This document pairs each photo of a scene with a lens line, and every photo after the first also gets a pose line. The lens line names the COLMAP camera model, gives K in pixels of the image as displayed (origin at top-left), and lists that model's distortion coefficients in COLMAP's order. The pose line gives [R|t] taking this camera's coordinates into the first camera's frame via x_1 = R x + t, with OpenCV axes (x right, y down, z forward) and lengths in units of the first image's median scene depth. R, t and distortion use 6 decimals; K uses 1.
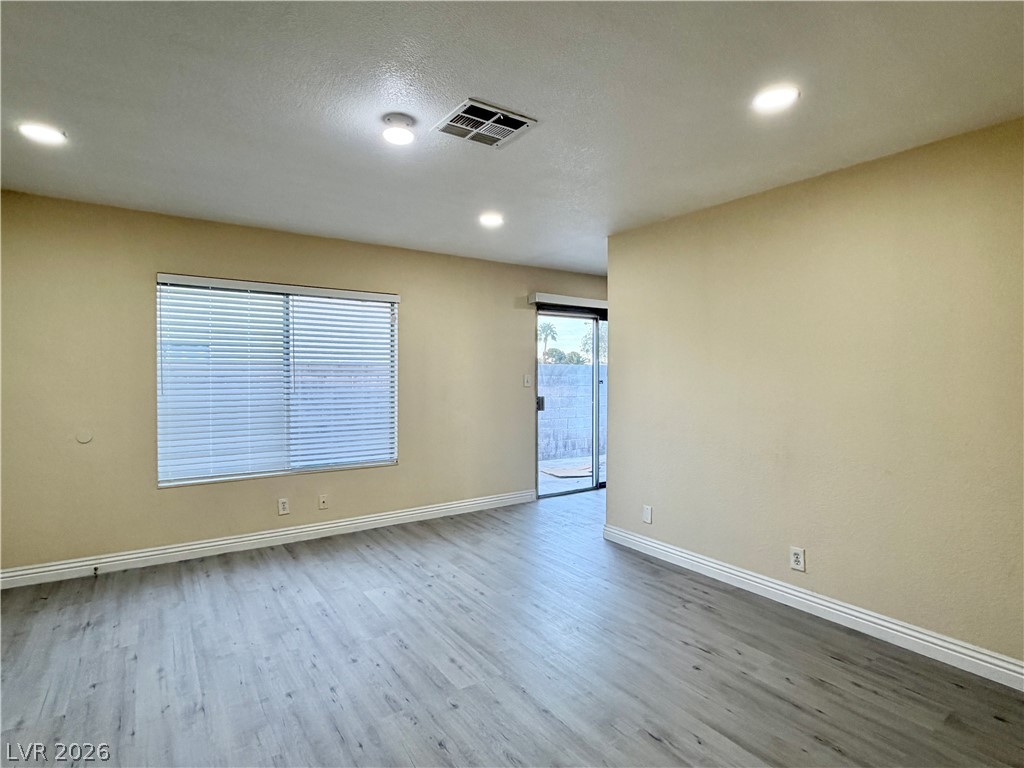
lens RADIAL K [[539.1, 0, 514.8], [0, 539.1, 384.2], [0, 0, 1]] dist [-0.003484, 0.002054]
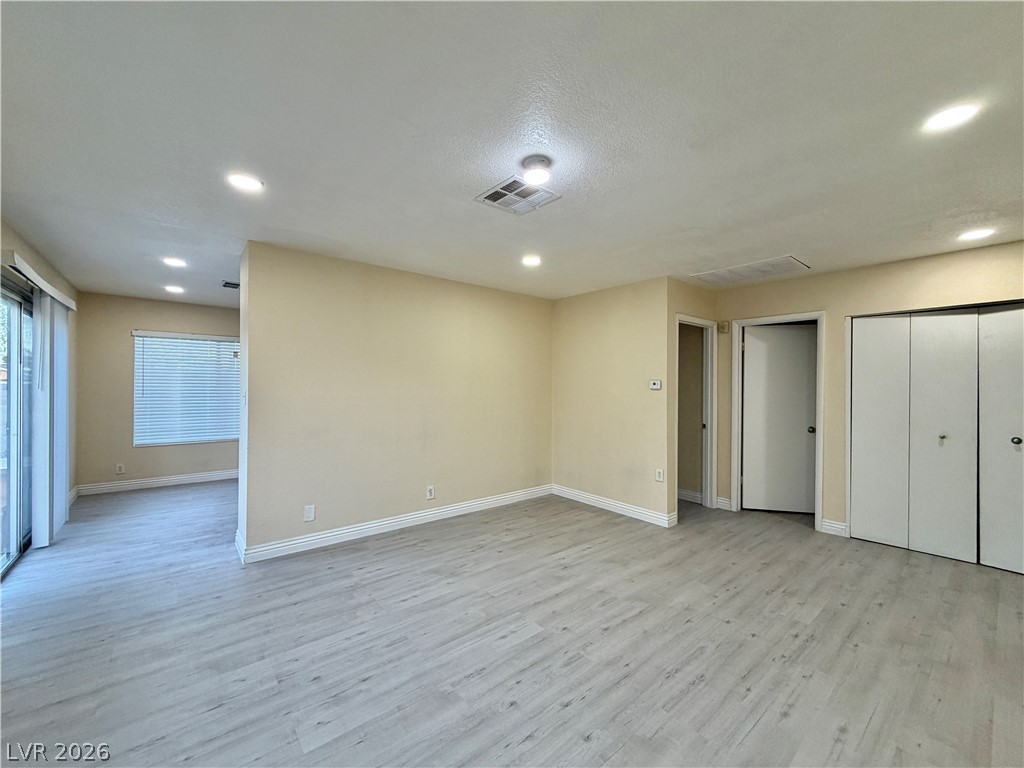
lens RADIAL K [[408.1, 0, 504.7], [0, 408.1, 385.7], [0, 0, 1]] dist [-0.001719, -0.000762]
pose [[-0.078614, -0.003904, 0.996897, -0.706036], [0.017287, 0.999837, 0.005279, -0.020003], [-0.996755, 0.017649, -0.078533, 0.760488]]
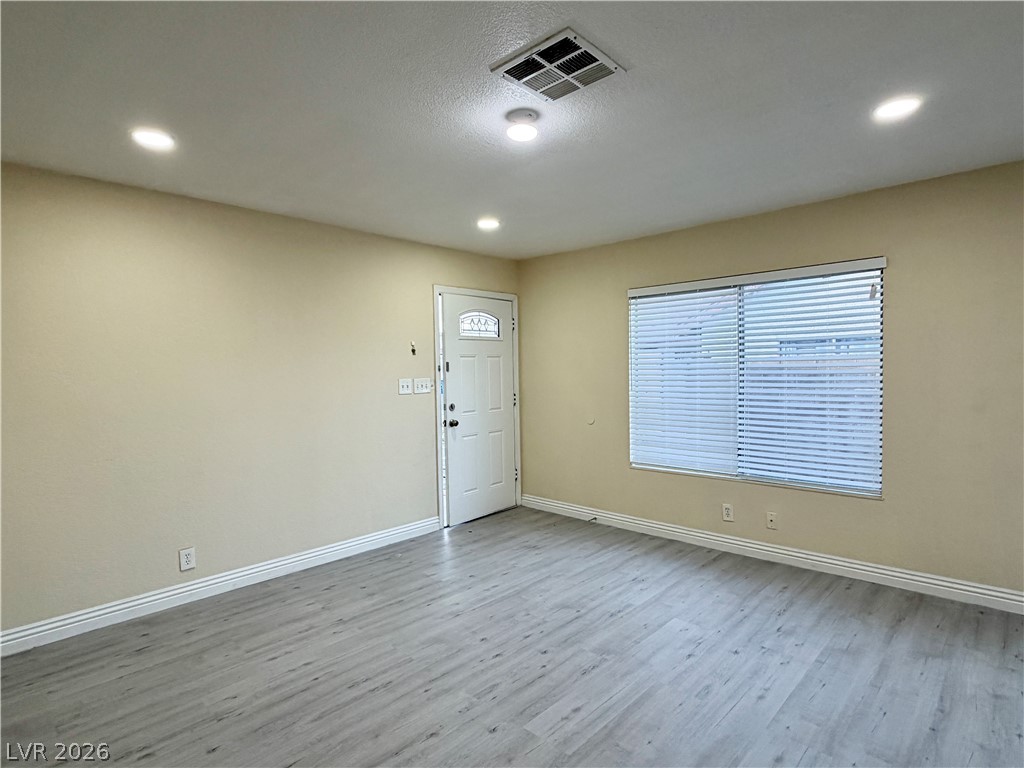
lens RADIAL K [[539.1, 0, 505.5], [0, 539.1, 386.7], [0, 0, 1]] dist [-0.003484, 0.002054]
pose [[0.200480, 0.021154, -0.979469, 0.497299], [-0.005051, 0.999776, 0.020559, -0.013252], [0.979685, 0.000826, 0.200542, 0.516388]]
